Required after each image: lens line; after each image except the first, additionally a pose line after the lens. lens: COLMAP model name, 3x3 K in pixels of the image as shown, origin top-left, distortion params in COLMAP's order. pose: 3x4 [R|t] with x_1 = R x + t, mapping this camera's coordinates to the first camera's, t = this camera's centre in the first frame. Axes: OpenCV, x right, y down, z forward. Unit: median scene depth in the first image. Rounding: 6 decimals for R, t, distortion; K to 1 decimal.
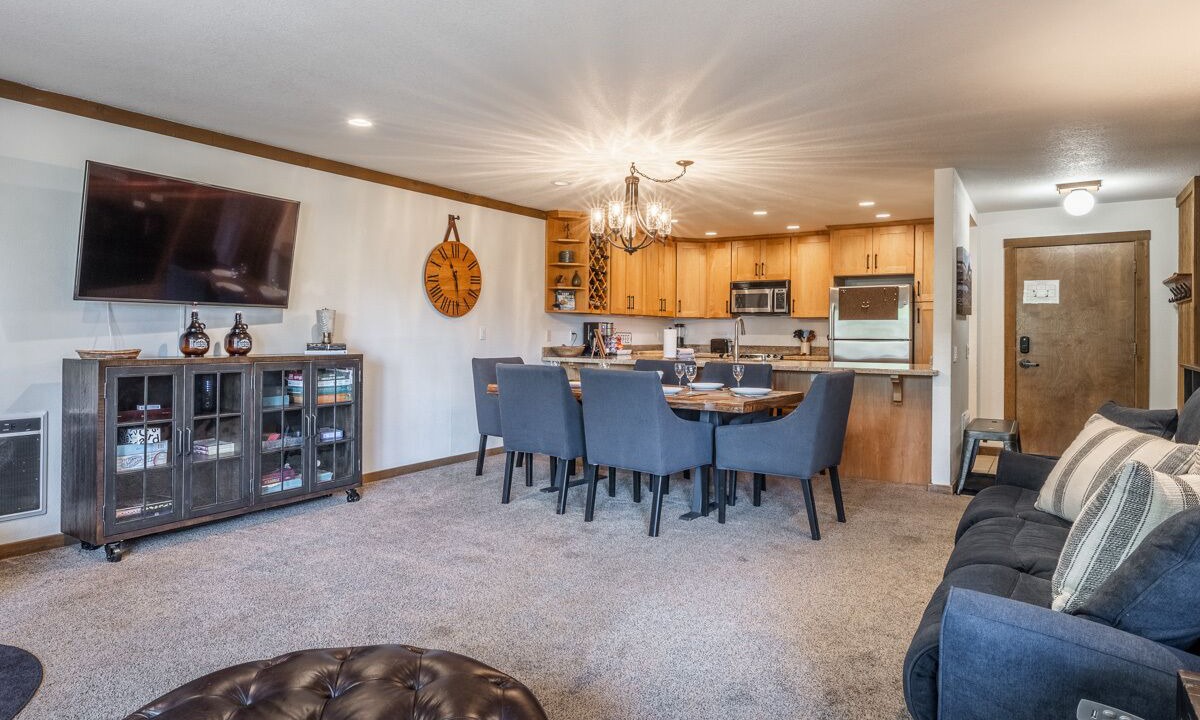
lens RADIAL K [[688.0, 0, 596.1], [0, 688.0, 351.5], [0, 0, 1]] dist [0.001966, 0.000459]
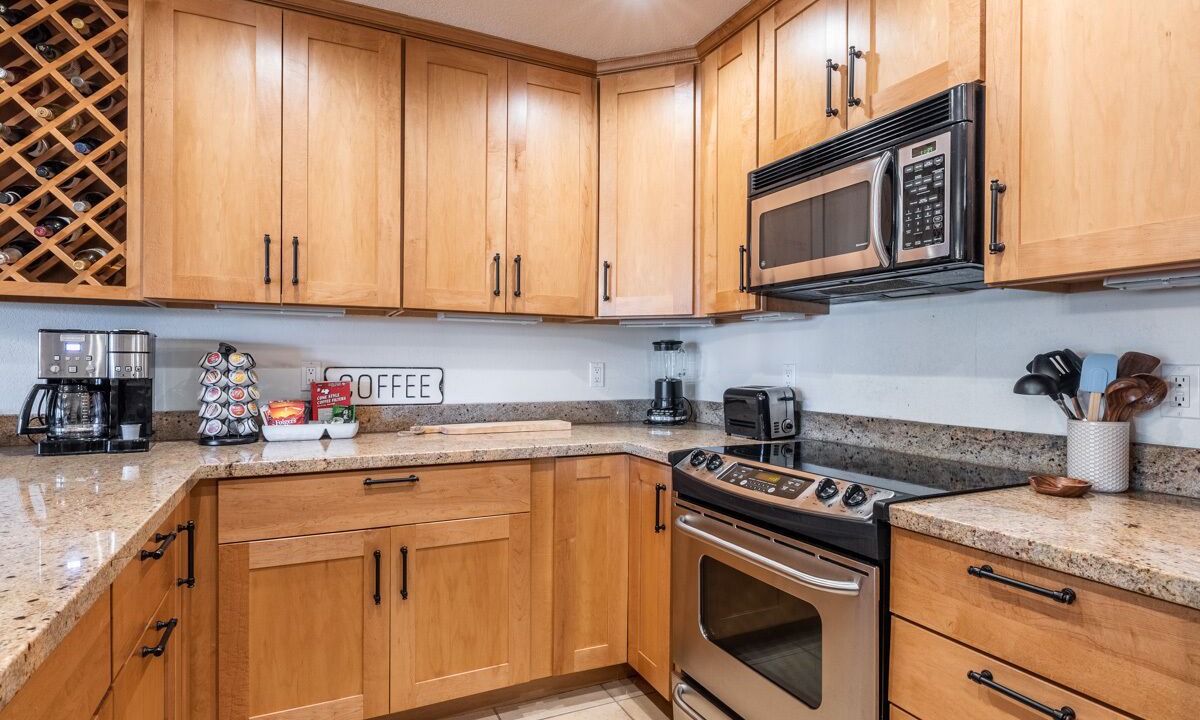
lens RADIAL K [[627.4, 0, 598.4], [0, 627.4, 370.4], [0, 0, 1]] dist [-0.003999, -0.001785]
pose [[0.858338, 0.003427, -0.513073, 0.280200], [-0.013090, 0.999798, -0.015221, -0.022437], [0.512918, 0.019780, 0.858210, 0.804287]]
